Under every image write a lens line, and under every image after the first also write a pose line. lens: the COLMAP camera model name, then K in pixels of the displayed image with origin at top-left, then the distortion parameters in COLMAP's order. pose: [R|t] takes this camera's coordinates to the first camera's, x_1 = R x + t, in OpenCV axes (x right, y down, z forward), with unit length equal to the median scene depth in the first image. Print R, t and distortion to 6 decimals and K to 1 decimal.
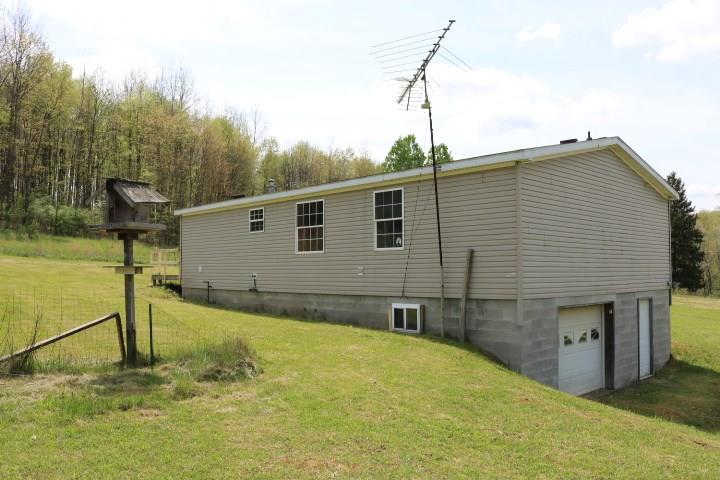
lens RADIAL K [[582.4, 0, 360.5], [0, 582.4, 242.2], [0, 0, 1]] dist [-0.109865, 0.027514]
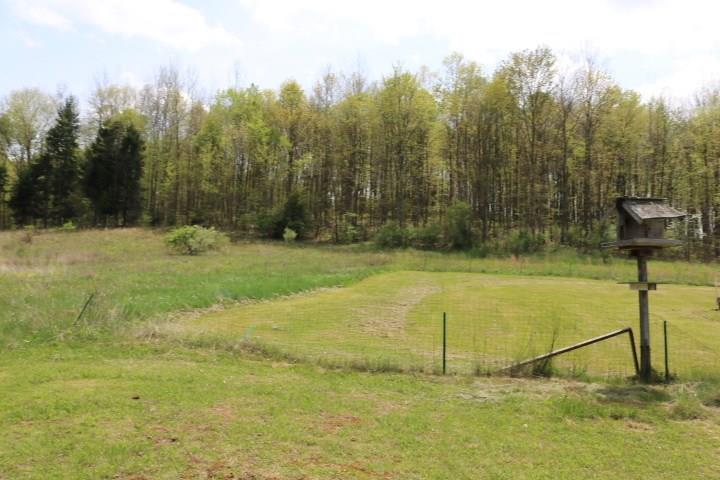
lens RADIAL K [[582.4, 0, 360.1], [0, 582.4, 238.6], [0, 0, 1]] dist [-0.109865, 0.027514]
pose [[0.582548, -0.053914, -0.811006, 0.122356], [0.014425, 0.998326, -0.056005, 0.013677], [0.812668, 0.020927, 0.582351, 0.010890]]
